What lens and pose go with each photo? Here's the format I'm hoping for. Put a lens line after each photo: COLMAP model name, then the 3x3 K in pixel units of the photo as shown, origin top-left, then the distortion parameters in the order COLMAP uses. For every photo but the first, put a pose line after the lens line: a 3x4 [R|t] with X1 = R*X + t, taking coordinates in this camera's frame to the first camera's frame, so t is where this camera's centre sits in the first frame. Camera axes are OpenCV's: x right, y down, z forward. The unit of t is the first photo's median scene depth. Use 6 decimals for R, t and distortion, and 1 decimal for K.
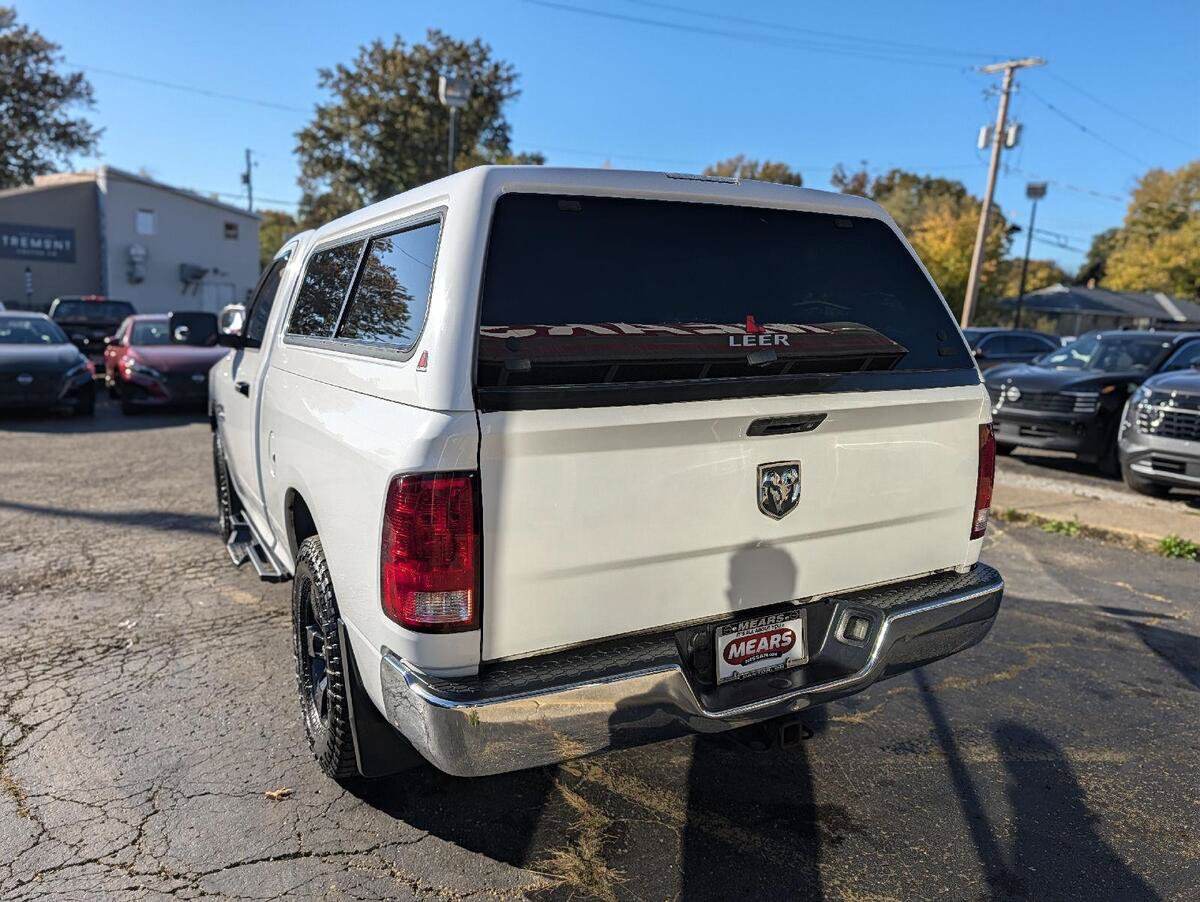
lens RADIAL K [[866.8, 0, 600.0], [0, 866.8, 451.0], [0, 0, 1]] dist [0.017924, -0.014691]
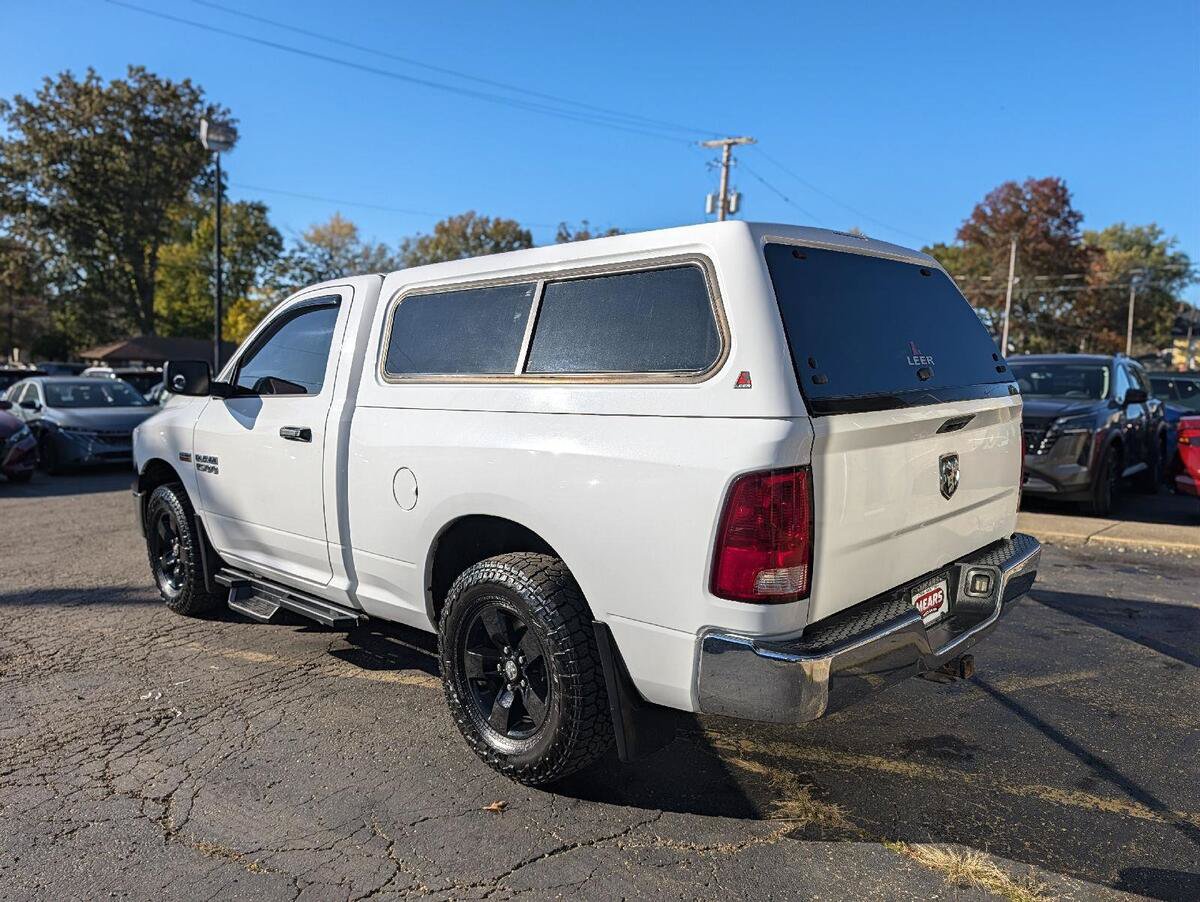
lens RADIAL K [[863.8, 0, 607.8], [0, 863.8, 458.0], [0, 0, 1]] dist [0.016880, -0.011960]
pose [[0.950523, -0.054901, 0.305765, -0.040763], [0.070284, 0.996744, -0.039519, 0.002101], [-0.302599, 0.059054, 0.951287, -0.004072]]
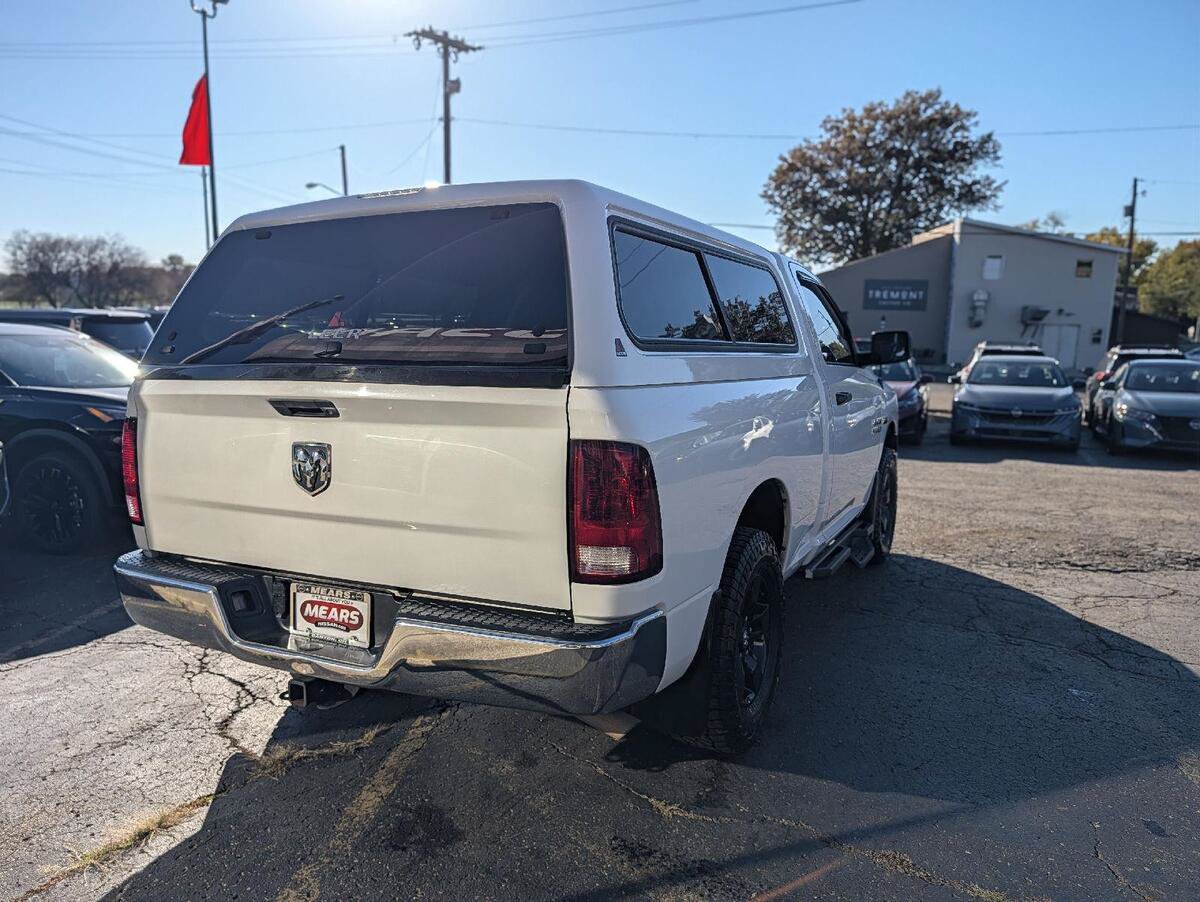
lens RADIAL K [[872.3, 0, 581.2], [0, 872.3, 454.5], [0, 0, 1]] dist [0.008677, 0.001057]
pose [[0.558660, 0.090213, -0.824476, 0.080813], [-0.129641, 0.991346, 0.020628, -0.002438], [0.819202, 0.095362, 0.565521, 0.040193]]
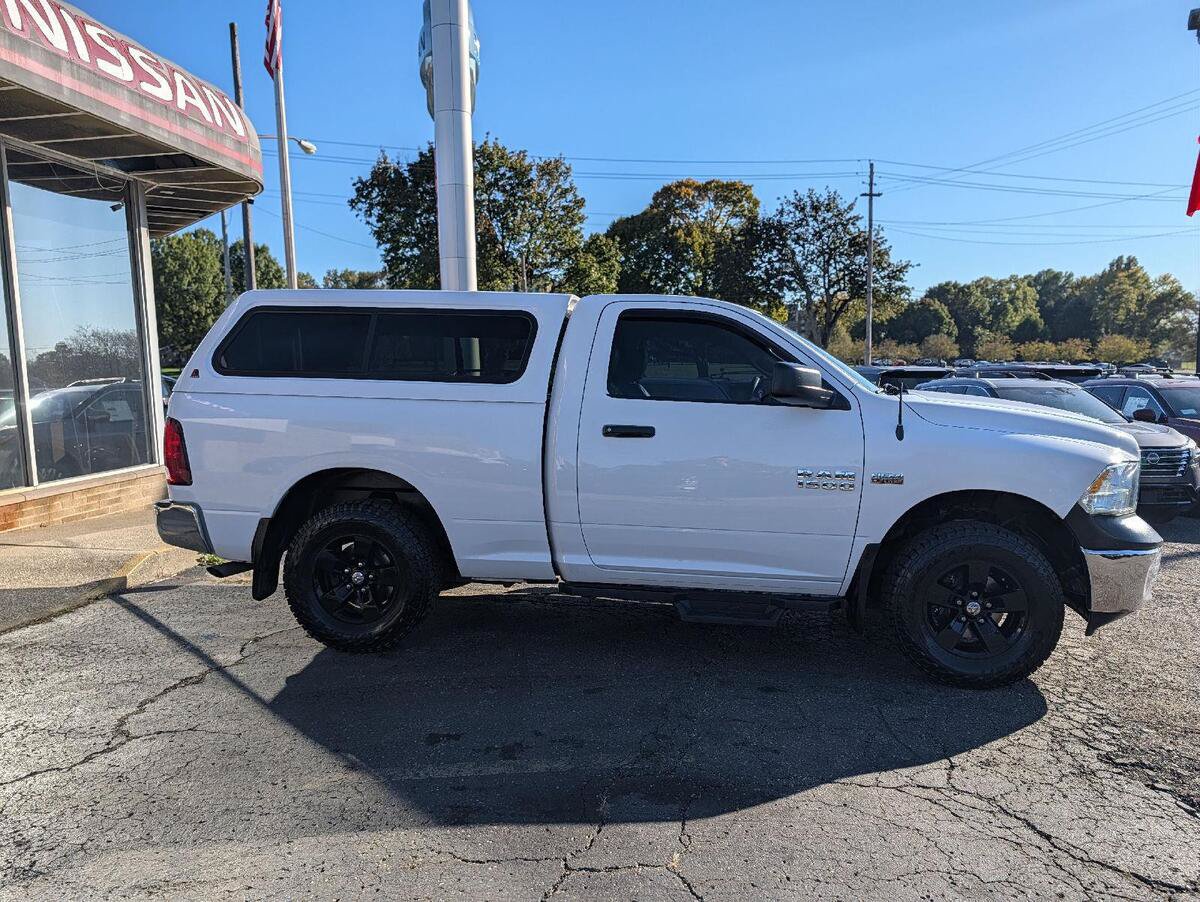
lens RADIAL K [[866.8, 0, 600.0], [0, 866.8, 451.0], [0, 0, 1]] dist [0.017924, -0.014691]
pose [[-0.586074, 0.028452, -0.809758, 0.099701], [-0.156705, 0.976535, 0.147729, -0.026130], [0.794960, 0.213473, -0.567863, 0.198698]]
